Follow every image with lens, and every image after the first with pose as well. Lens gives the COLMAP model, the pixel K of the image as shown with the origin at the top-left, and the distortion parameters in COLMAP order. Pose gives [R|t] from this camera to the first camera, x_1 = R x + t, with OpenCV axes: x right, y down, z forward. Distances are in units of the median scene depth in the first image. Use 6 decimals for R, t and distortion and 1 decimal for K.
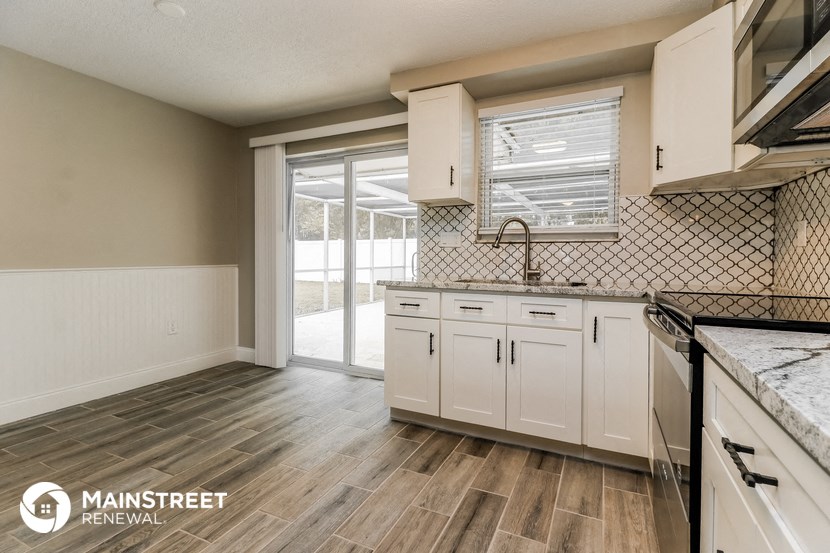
lens RADIAL K [[393.5, 0, 415.0], [0, 393.5, 276.5], [0, 0, 1]] dist [-0.000709, -0.000563]
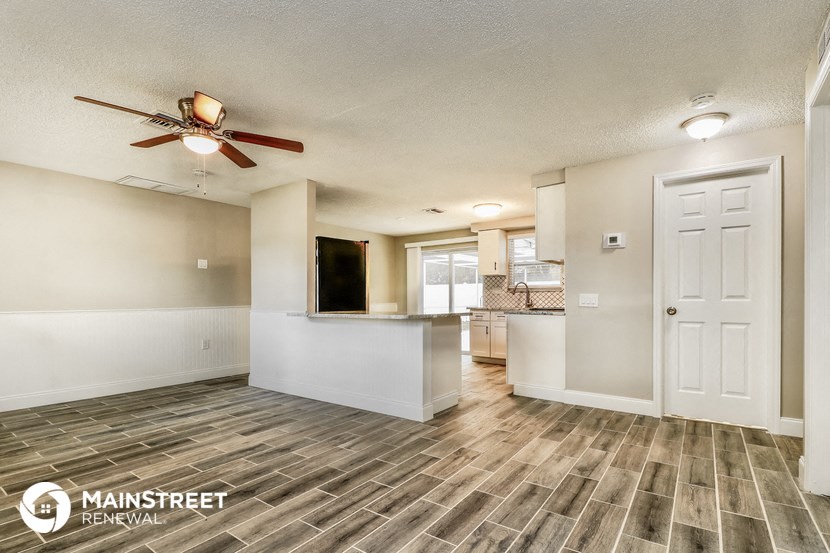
lens RADIAL K [[406.0, 0, 444.2], [0, 406.0, 298.2], [0, 0, 1]] dist [-0.001589, -0.000231]
pose [[0.993702, -0.012282, -0.111384, 0.050662], [0.008318, 0.999318, -0.035985, 0.037965], [0.111750, 0.034832, 0.993126, -1.517825]]
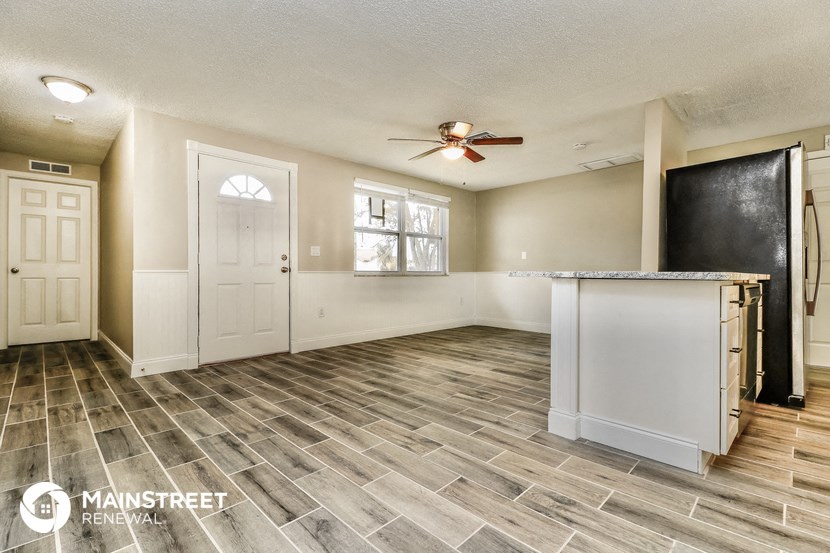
lens RADIAL K [[393.5, 0, 415.0], [0, 393.5, 276.5], [0, 0, 1]] dist [-0.000709, -0.000563]
pose [[-0.324982, -0.004465, -0.945710, 0.703507], [-0.043889, 0.998983, 0.010366, 0.052608], [0.944701, 0.044875, -0.324848, -0.303039]]
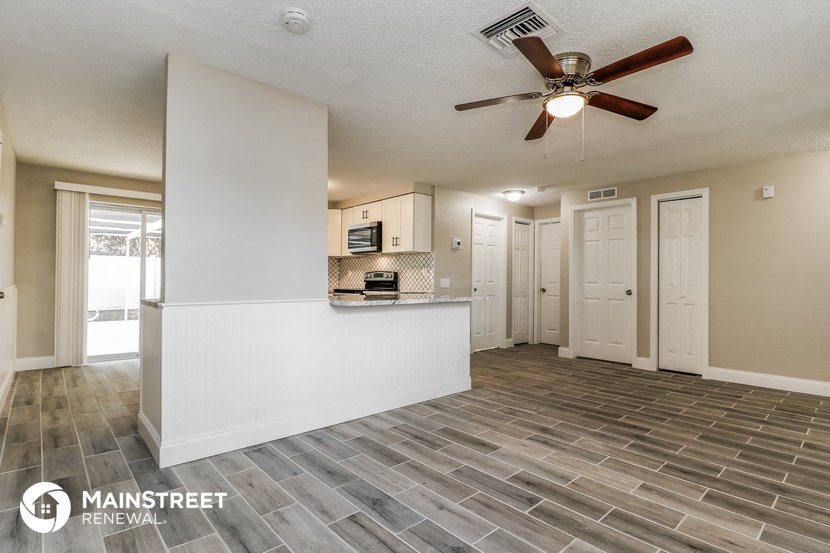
lens RADIAL K [[393.5, 0, 415.0], [0, 393.5, 276.5], [0, 0, 1]] dist [-0.000709, -0.000563]
pose [[0.380610, 0.001258, 0.924735, -1.504251], [0.027484, 0.999542, -0.012672, -0.015093], [-0.924327, 0.030238, 0.380401, -0.648561]]
